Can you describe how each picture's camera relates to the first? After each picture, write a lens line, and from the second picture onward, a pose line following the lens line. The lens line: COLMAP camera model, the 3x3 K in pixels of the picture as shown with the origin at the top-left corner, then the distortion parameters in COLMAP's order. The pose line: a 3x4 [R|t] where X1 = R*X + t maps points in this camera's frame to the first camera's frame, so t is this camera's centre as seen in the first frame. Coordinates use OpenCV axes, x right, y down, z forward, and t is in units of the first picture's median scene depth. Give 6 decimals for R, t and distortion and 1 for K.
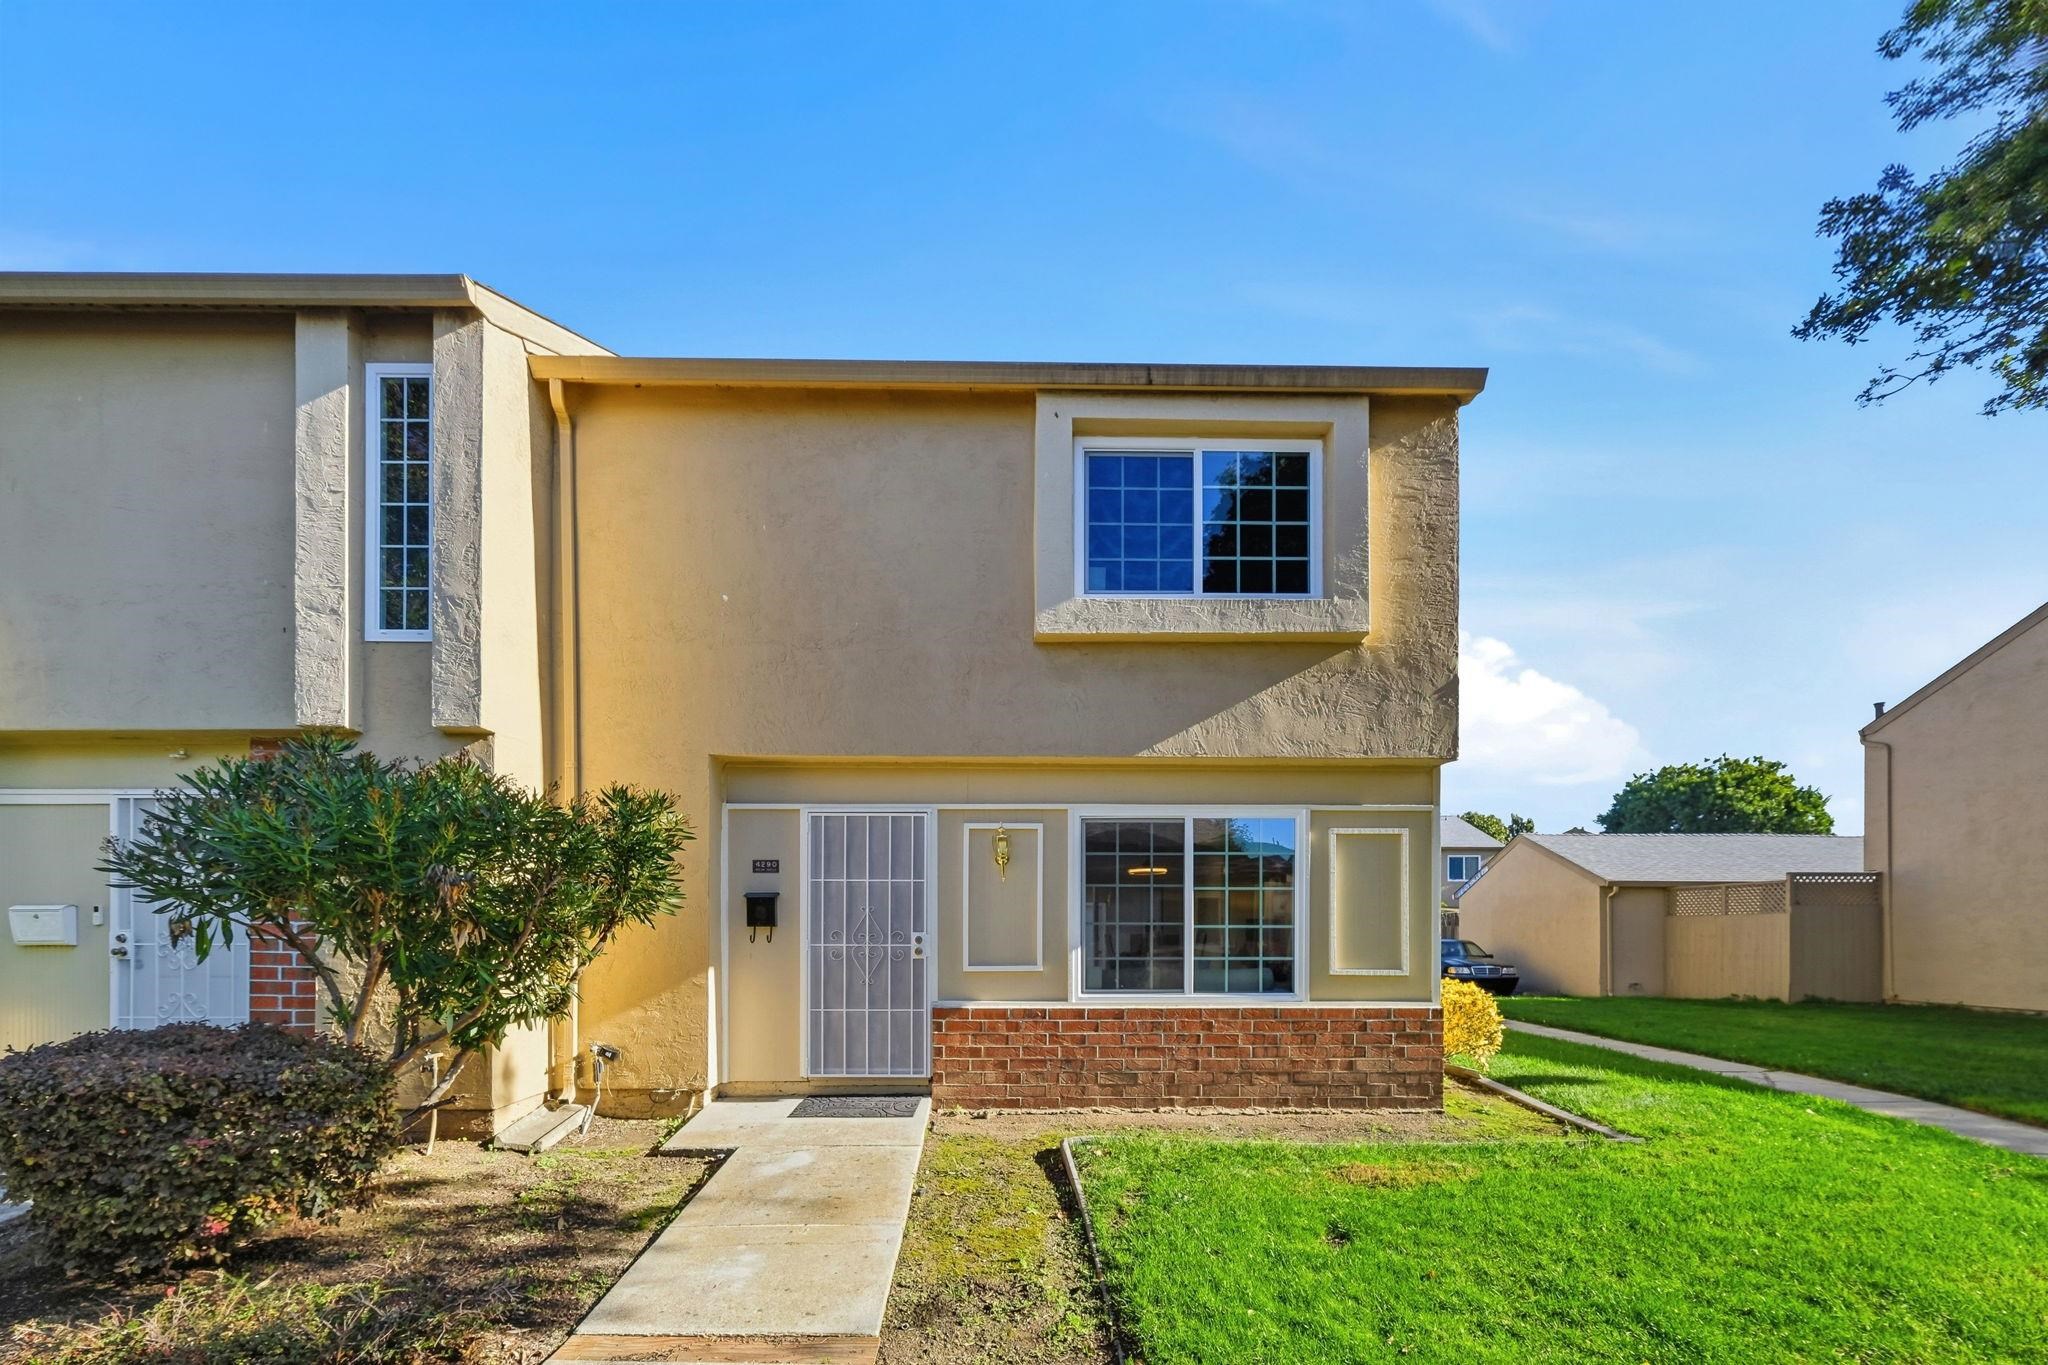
lens RADIAL K [[895.6, 0, 1024.6], [0, 895.6, 771.0], [0, 0, 1]] dist [-0.000132, 0.000134]
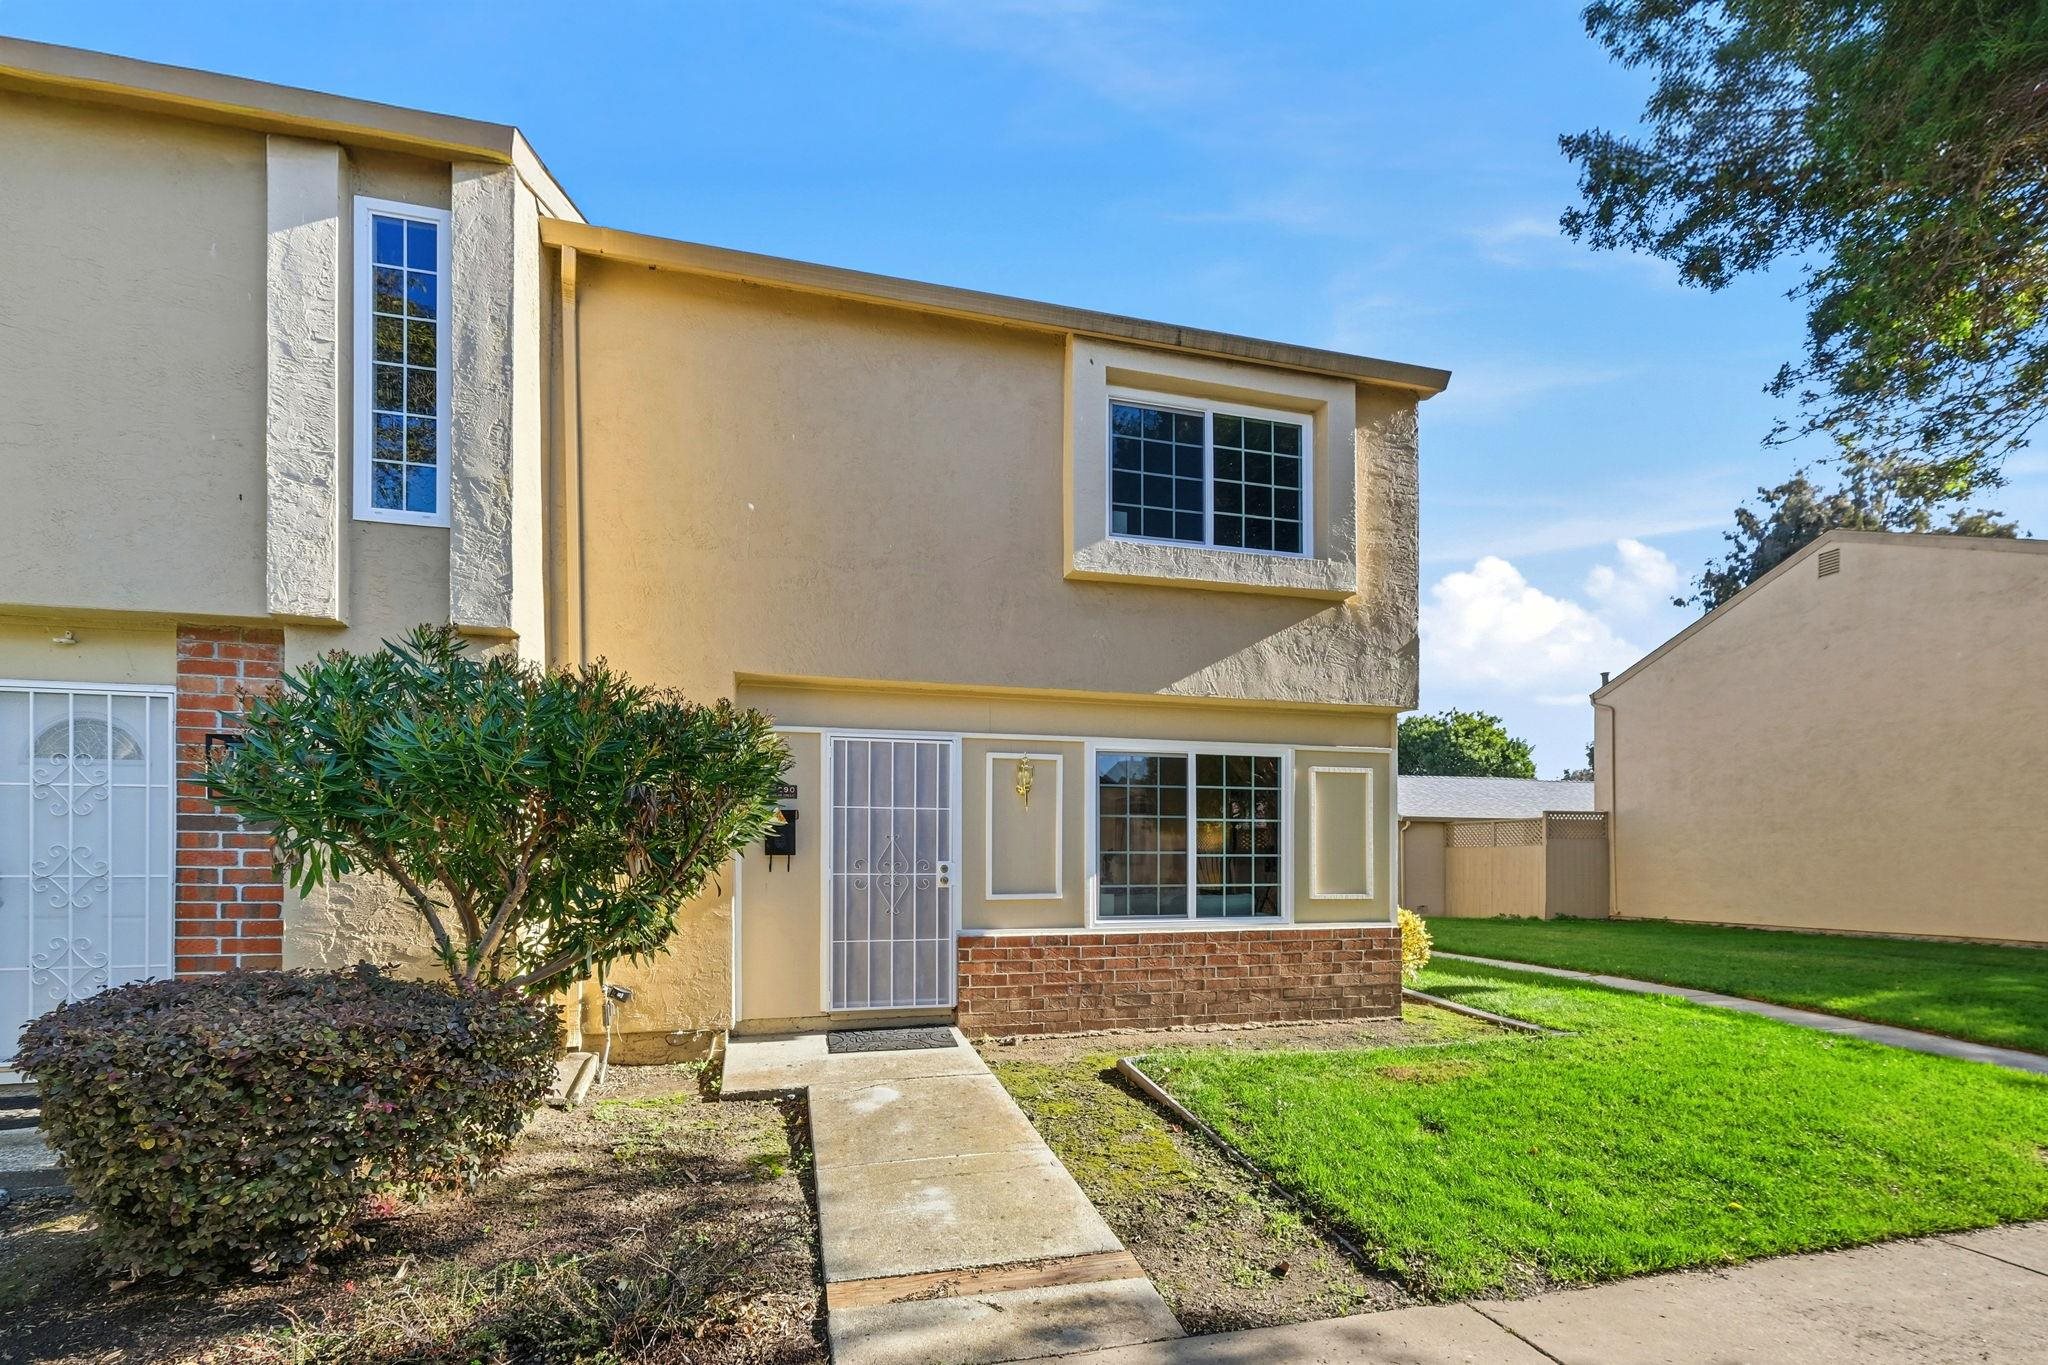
lens RADIAL K [[900.0, 0, 1029.9], [0, 900.0, 692.4], [0, 0, 1]] dist [0.000557, 0.000028]
pose [[0.968191, 0.045473, 0.246047, -0.279611], [-0.043526, 0.998963, -0.013351, 0.002502], [-0.246399, 0.002217, 0.969166, 0.008338]]
